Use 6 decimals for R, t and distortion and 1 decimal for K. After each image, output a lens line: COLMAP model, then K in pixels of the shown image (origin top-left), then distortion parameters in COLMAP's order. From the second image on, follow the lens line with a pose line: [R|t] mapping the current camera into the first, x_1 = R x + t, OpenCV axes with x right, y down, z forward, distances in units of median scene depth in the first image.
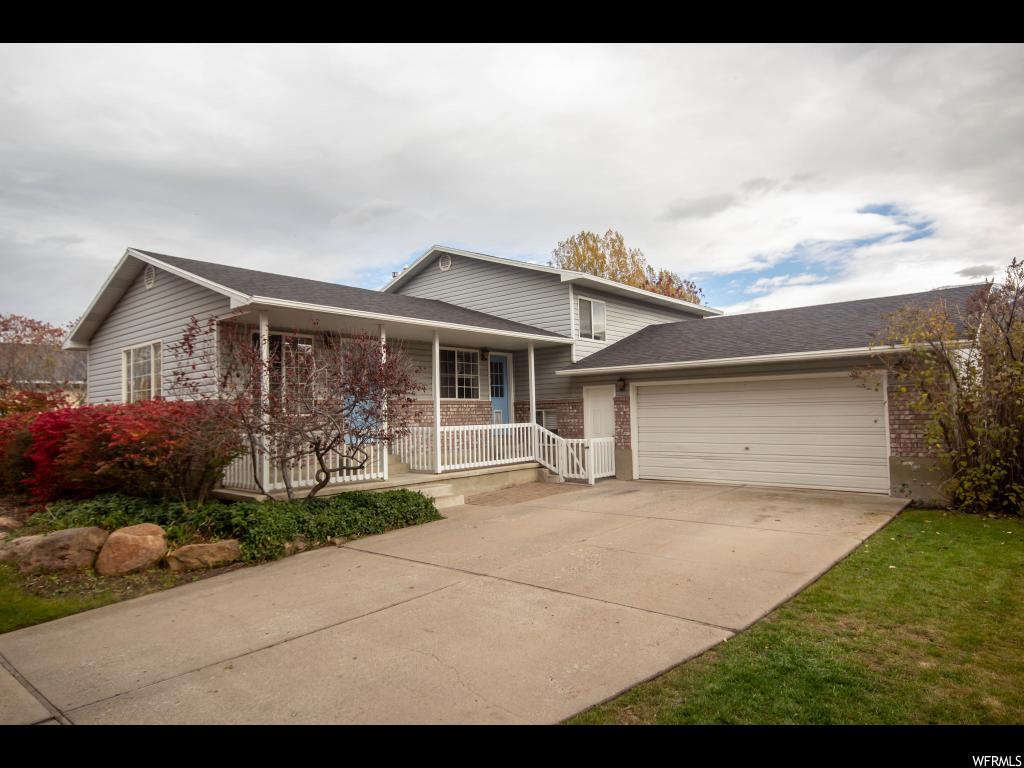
lens RADIAL K [[617.8, 0, 515.0], [0, 617.8, 381.7], [0, 0, 1]] dist [-0.013835, 0.004228]
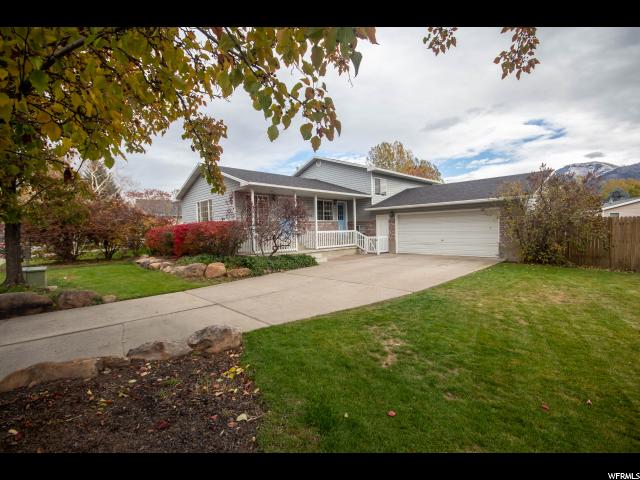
lens RADIAL K [[296.3, 0, 307.1], [0, 296.3, 236.9], [0, 0, 1]] dist [0.004241, -0.004243]
pose [[0.989060, 0.005888, -0.147395, 0.017057], [0.005437, 0.997069, 0.076310, 0.002742], [0.147413, -0.076277, 0.986130, -0.213931]]
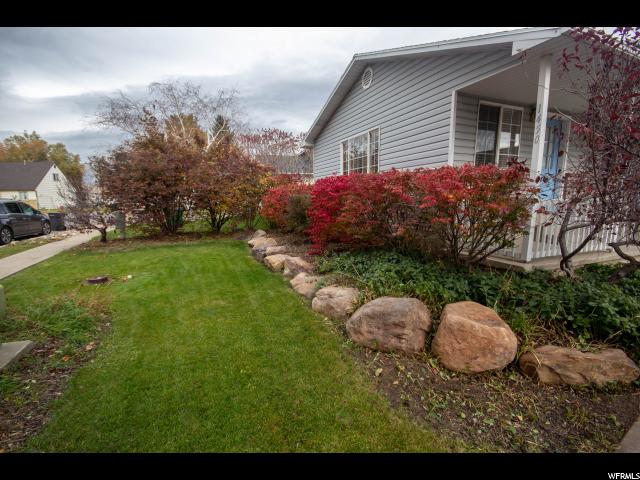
lens RADIAL K [[296.3, 0, 317.8], [0, 296.3, 239.3], [0, 0, 1]] dist [0.004241, -0.004243]
pose [[0.885804, 0.087144, -0.455805, -0.403055], [0.006260, 0.979877, 0.199506, 0.041262], [0.464018, -0.179577, 0.867433, 0.371389]]
